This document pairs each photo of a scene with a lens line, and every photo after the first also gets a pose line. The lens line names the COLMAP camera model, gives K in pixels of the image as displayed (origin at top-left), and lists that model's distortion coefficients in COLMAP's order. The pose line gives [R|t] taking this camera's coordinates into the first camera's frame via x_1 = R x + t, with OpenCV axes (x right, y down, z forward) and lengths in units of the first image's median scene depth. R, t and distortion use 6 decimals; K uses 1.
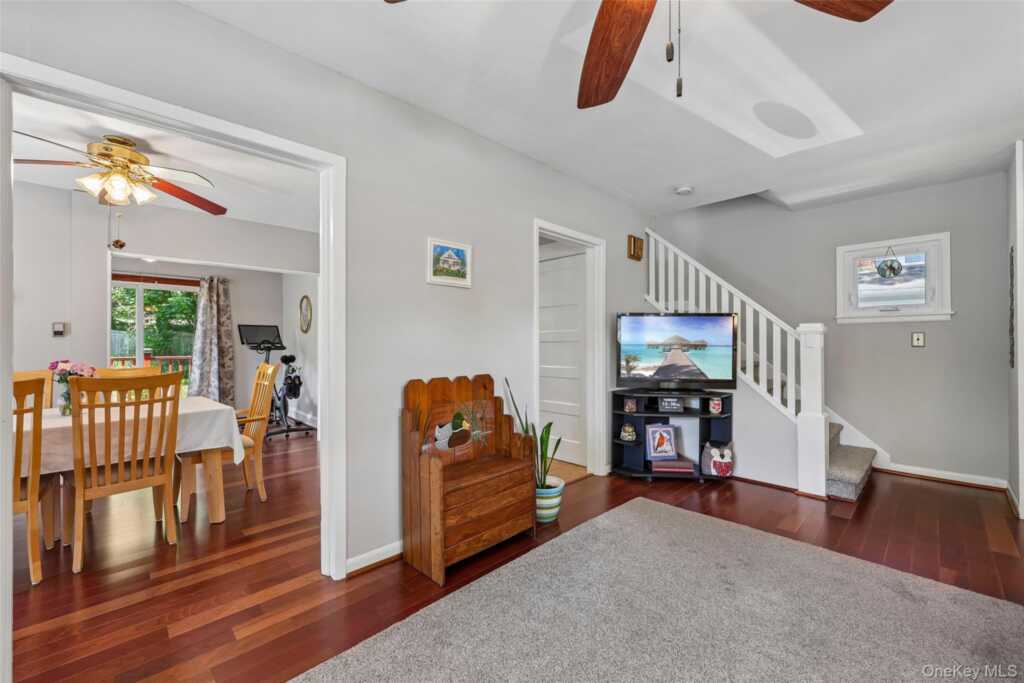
lens RADIAL K [[413.3, 0, 508.8], [0, 413.3, 340.1], [0, 0, 1]] dist [0.002043, -0.000096]
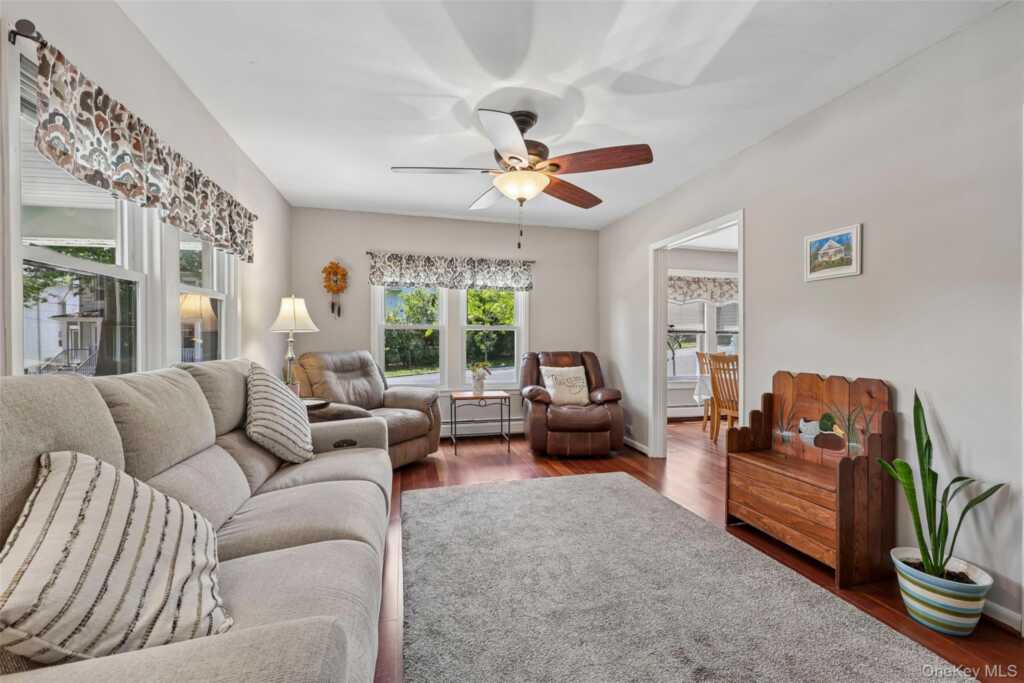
lens RADIAL K [[412.3, 0, 515.6], [0, 412.3, 338.8], [0, 0, 1]] dist [0.002632, 0.000297]
pose [[-0.489868, -0.002877, -0.871792, 0.800717], [-0.002825, 0.999995, -0.001712, 0.007887], [0.871792, 0.001624, -0.489873, 0.651362]]
